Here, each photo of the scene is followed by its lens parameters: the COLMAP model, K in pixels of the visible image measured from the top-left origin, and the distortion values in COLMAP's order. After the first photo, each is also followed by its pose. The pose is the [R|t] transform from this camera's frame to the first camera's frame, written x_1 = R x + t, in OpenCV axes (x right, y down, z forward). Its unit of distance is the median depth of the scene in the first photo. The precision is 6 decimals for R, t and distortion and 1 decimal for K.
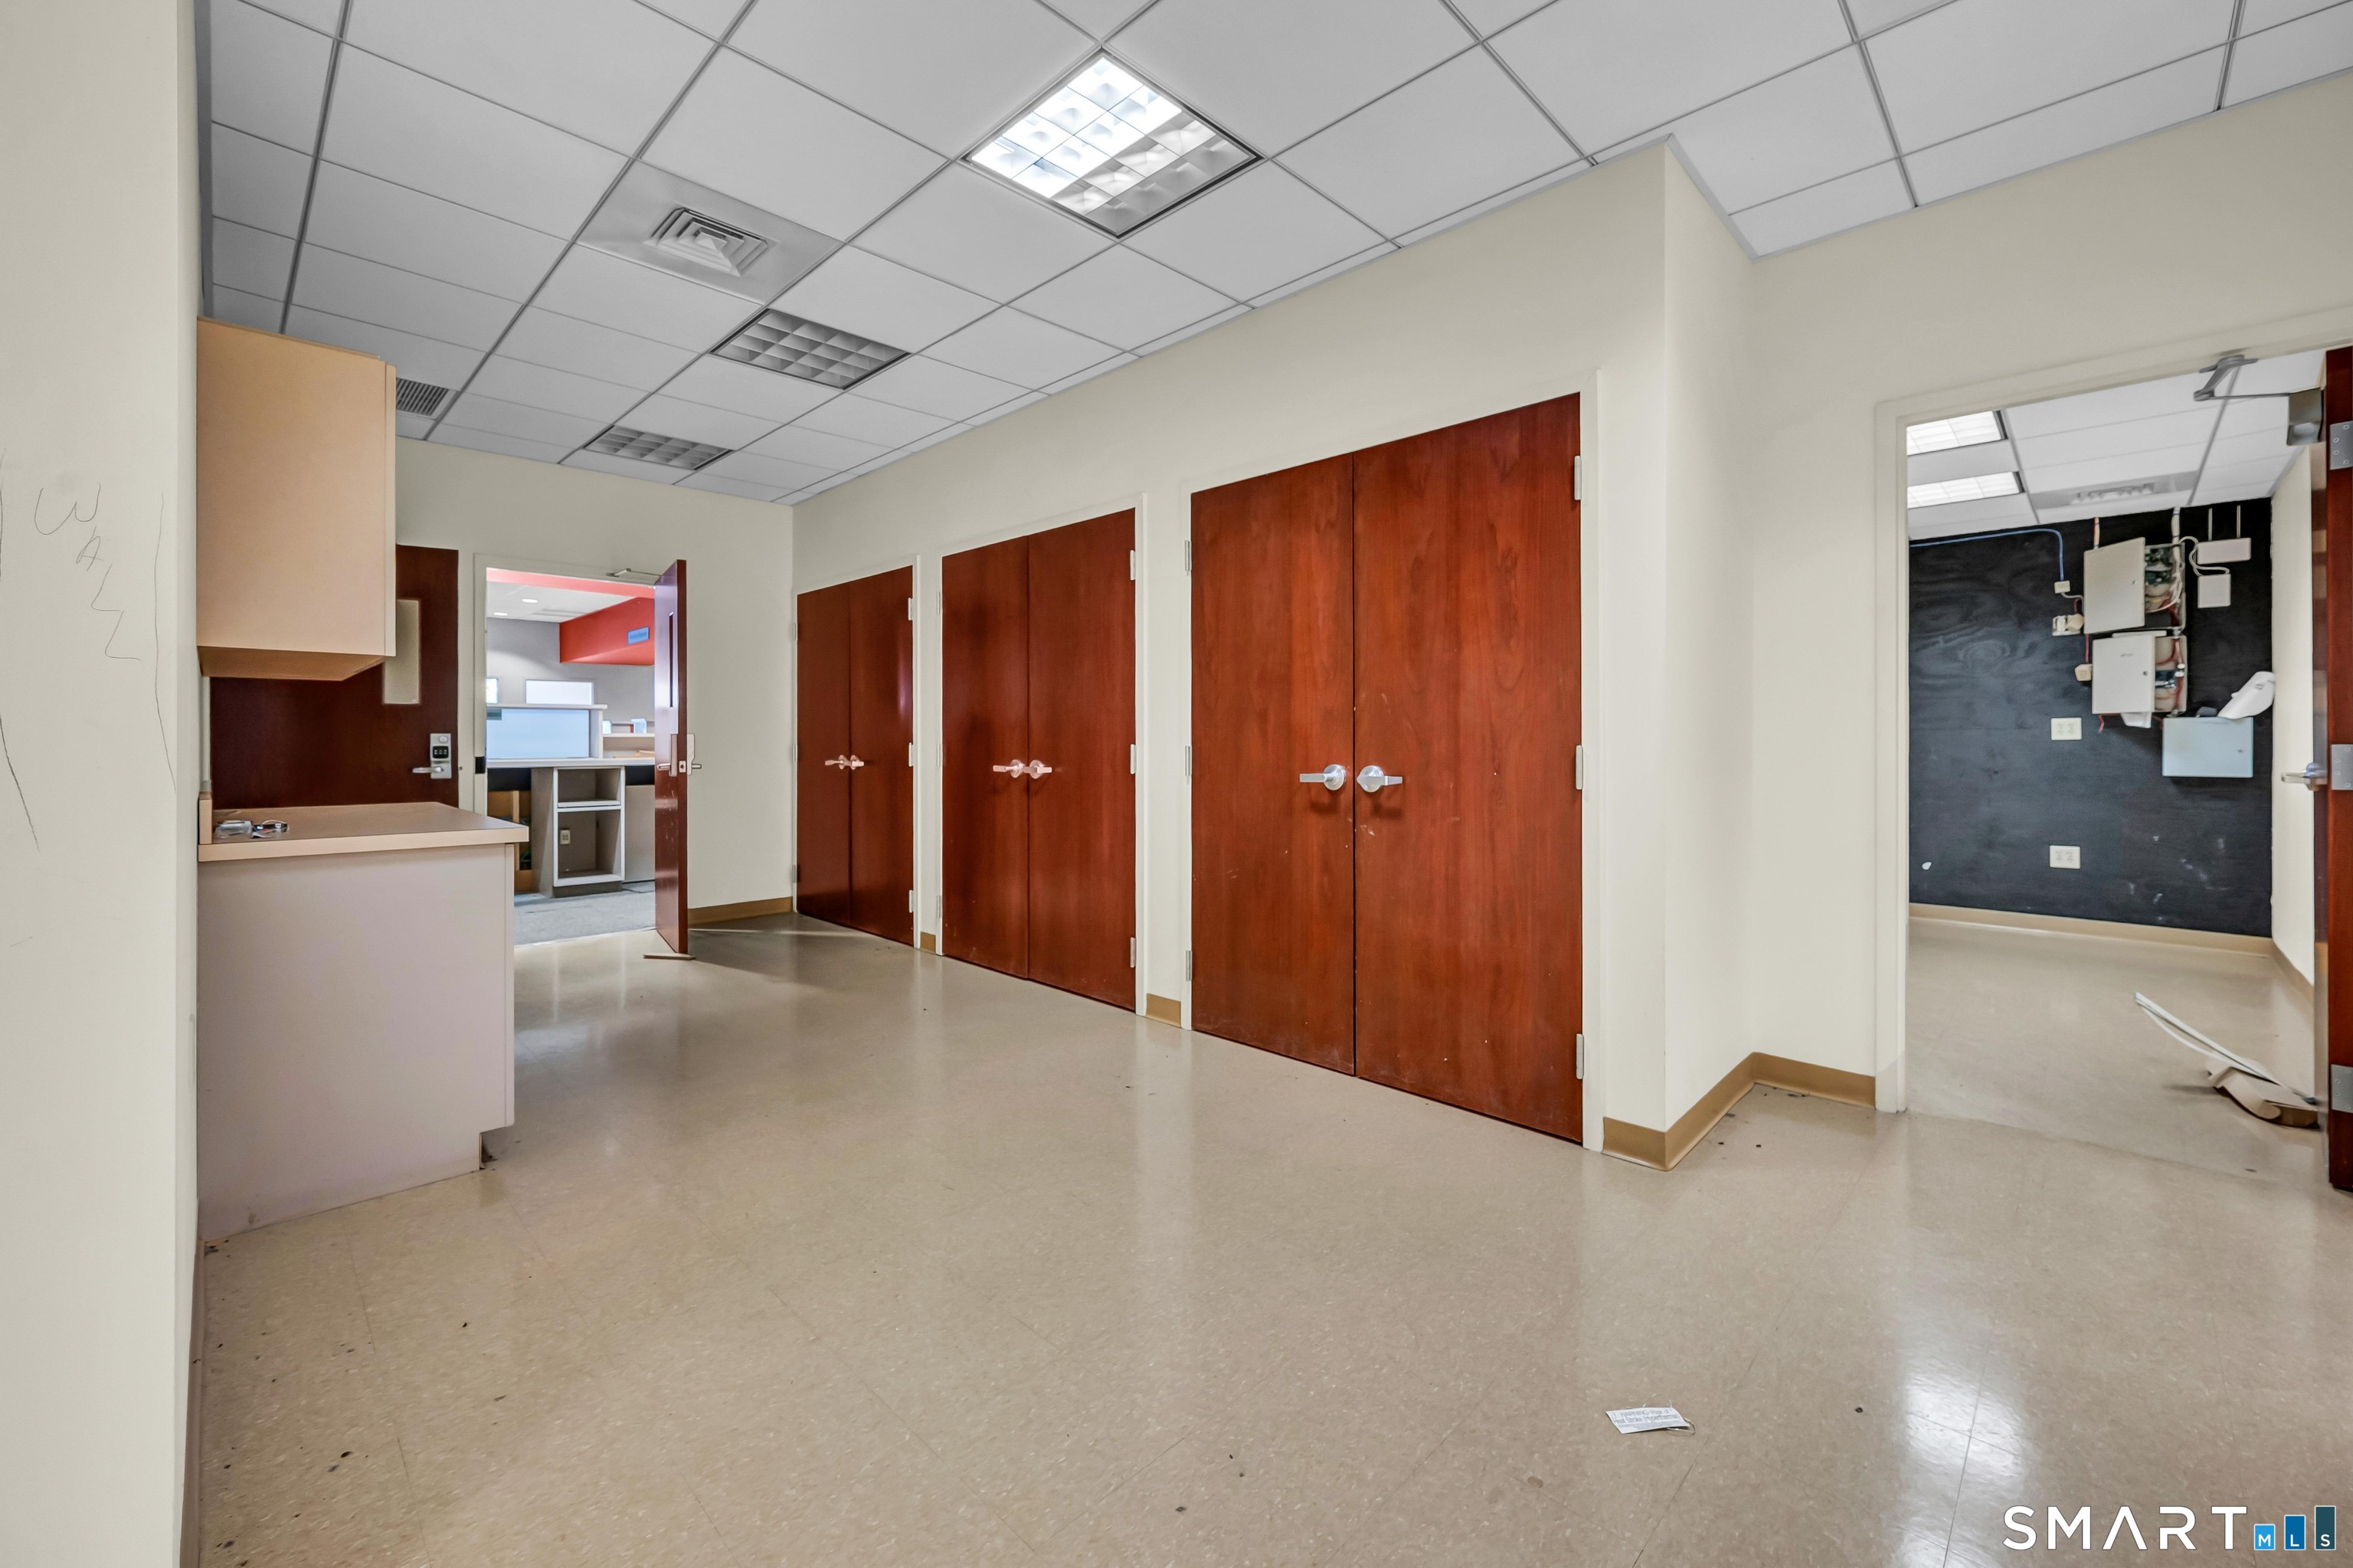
lens RADIAL K [[947.3, 0, 1162.4], [0, 947.3, 755.6], [0, 0, 1]] dist [-0.005332, 0.000991]
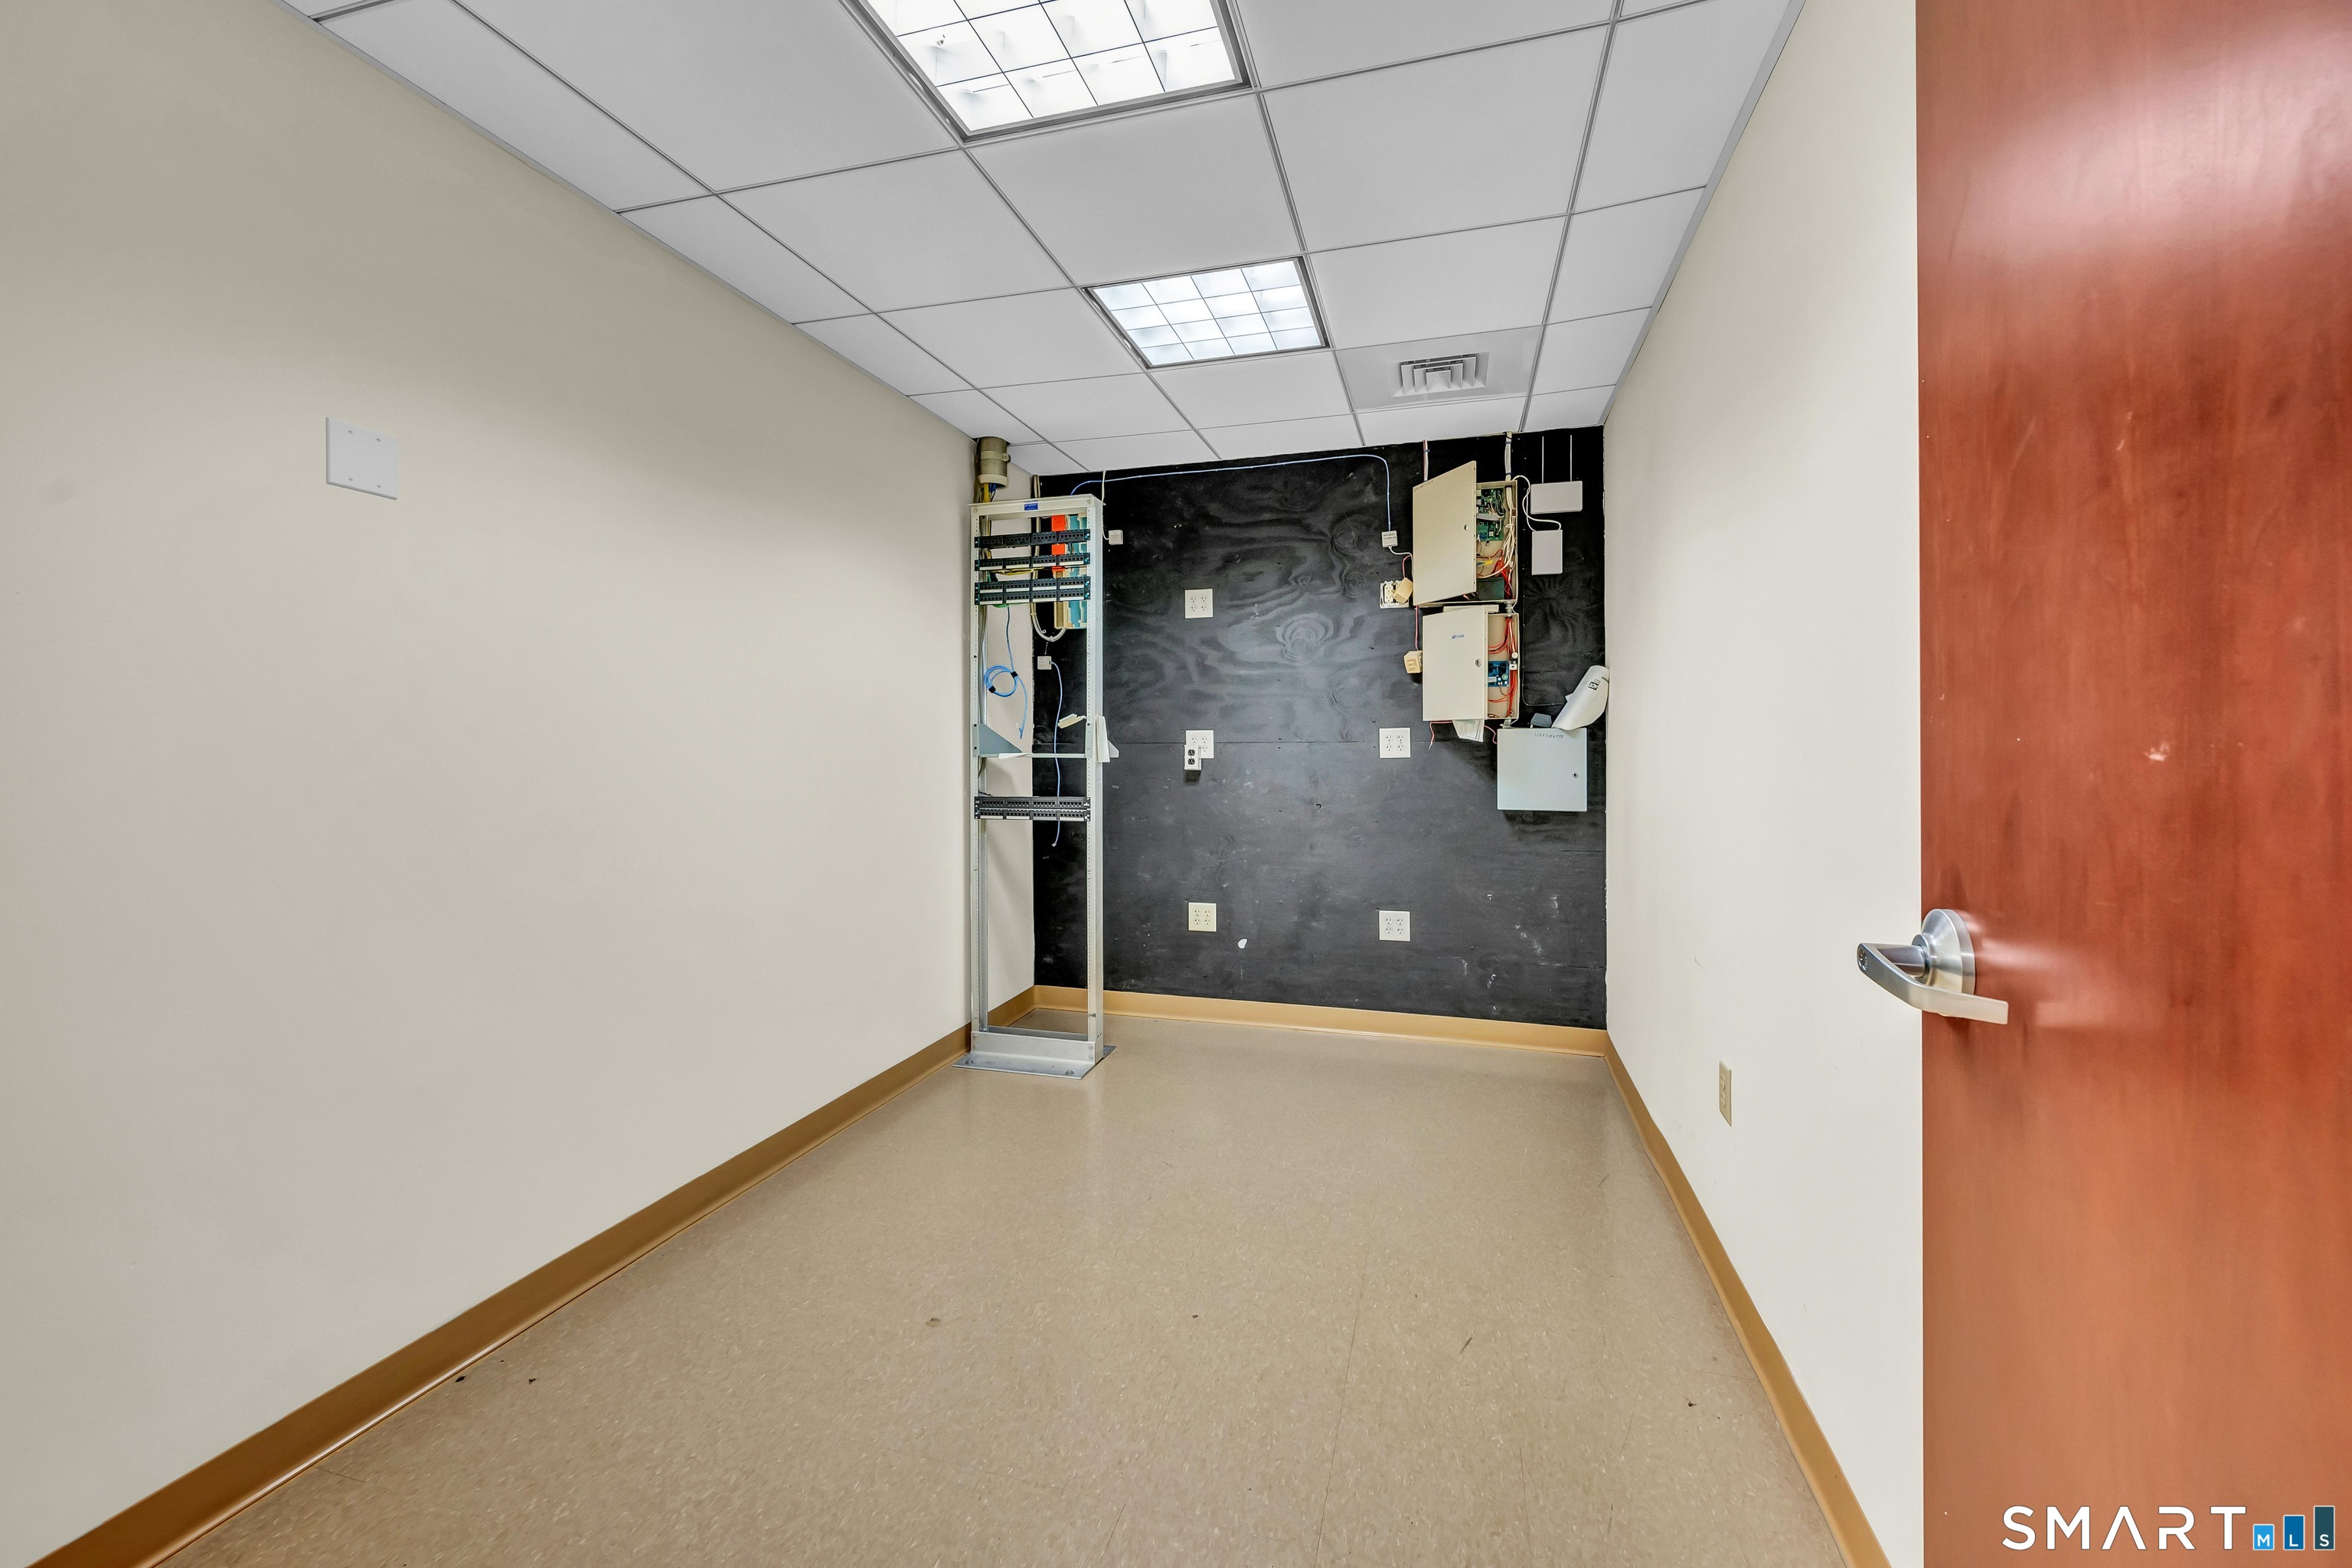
lens RADIAL K [[946.9, 0, 1169.6], [0, 946.9, 768.9], [0, 0, 1]] dist [-0.005332, 0.000991]
pose [[0.882975, 0.002971, 0.469410, 0.505972], [0.001660, 0.999954, -0.009451, -0.002949], [-0.469417, 0.009124, 0.882930, 0.482994]]
